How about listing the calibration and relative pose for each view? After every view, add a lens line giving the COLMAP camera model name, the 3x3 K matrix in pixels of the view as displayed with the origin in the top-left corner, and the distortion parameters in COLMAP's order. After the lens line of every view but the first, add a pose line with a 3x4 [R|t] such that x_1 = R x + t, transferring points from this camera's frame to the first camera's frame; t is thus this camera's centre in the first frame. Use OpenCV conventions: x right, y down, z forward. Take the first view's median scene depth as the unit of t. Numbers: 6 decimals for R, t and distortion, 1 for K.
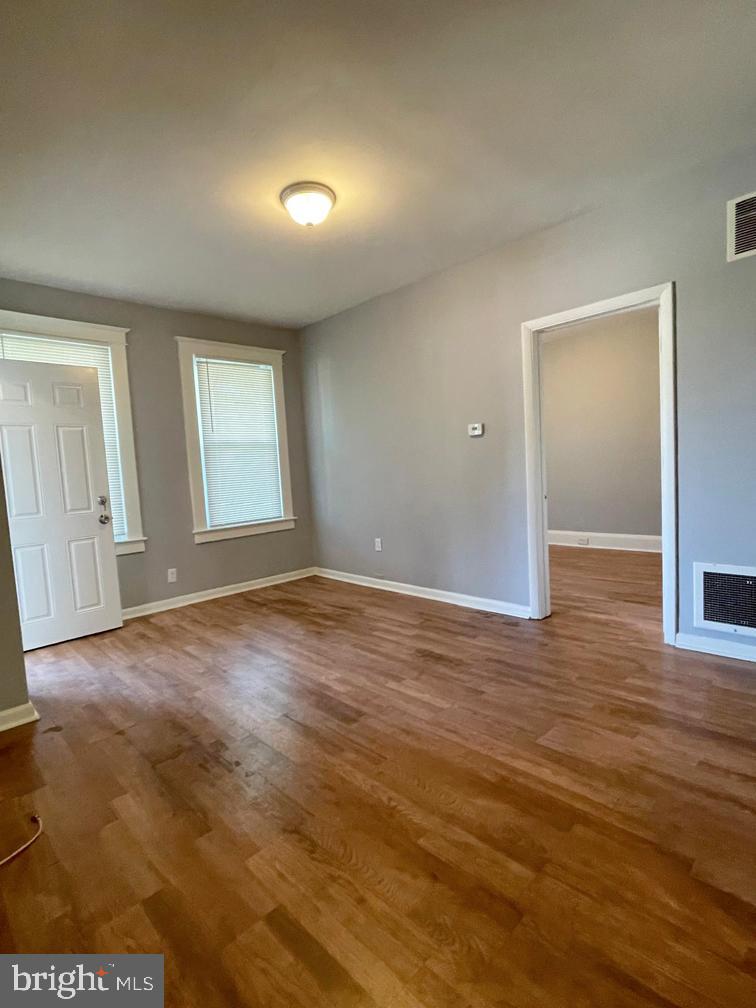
lens RADIAL K [[477.0, 0, 371.4], [0, 477.0, 504.7], [0, 0, 1]] dist [0.012432, -0.000186]
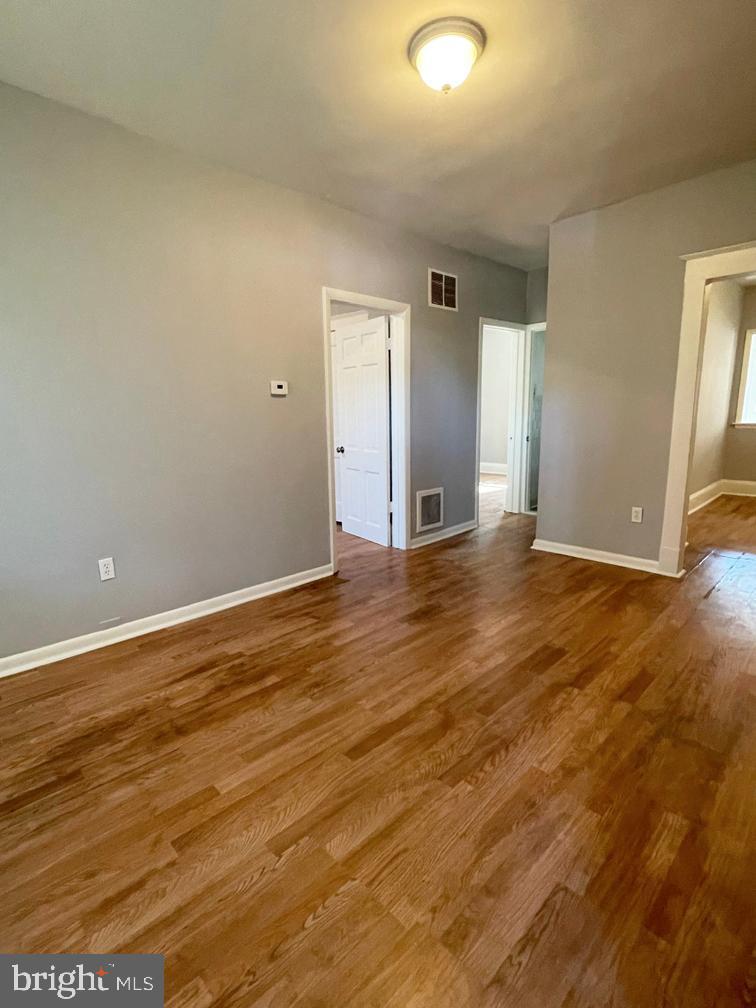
lens RADIAL K [[477.0, 0, 379.0], [0, 477.0, 501.4], [0, 0, 1]] dist [0.012432, -0.000186]
pose [[0.016923, -0.135359, 0.990652, -0.848122], [0.090567, 0.986929, 0.133303, -0.067119], [-0.995747, 0.087465, 0.028961, 1.030247]]
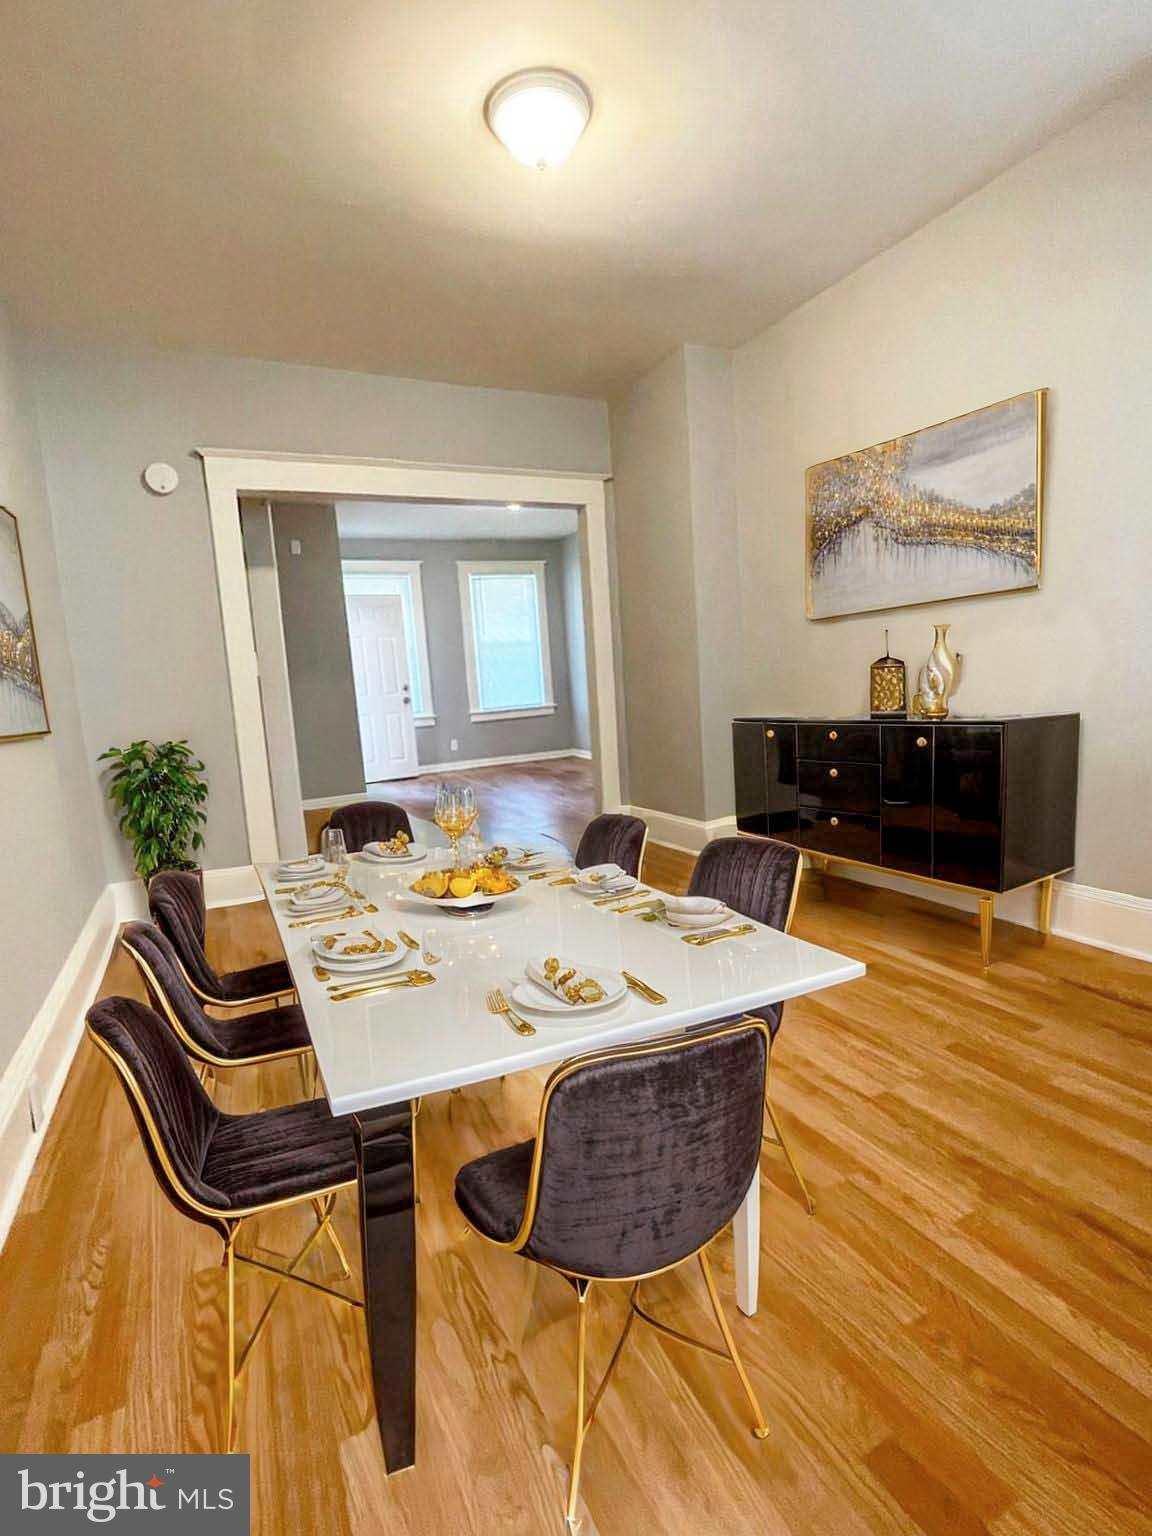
lens RADIAL K [[726.8, 0, 585.2], [0, 726.8, 769.0], [0, 0, 1]] dist [0.012432, -0.000186]
pose [[0.952146, 0.037743, -0.303305, 0.296989], [-0.012688, 0.996372, 0.084159, 0.021686], [0.305381, -0.076284, 0.949170, -0.440904]]
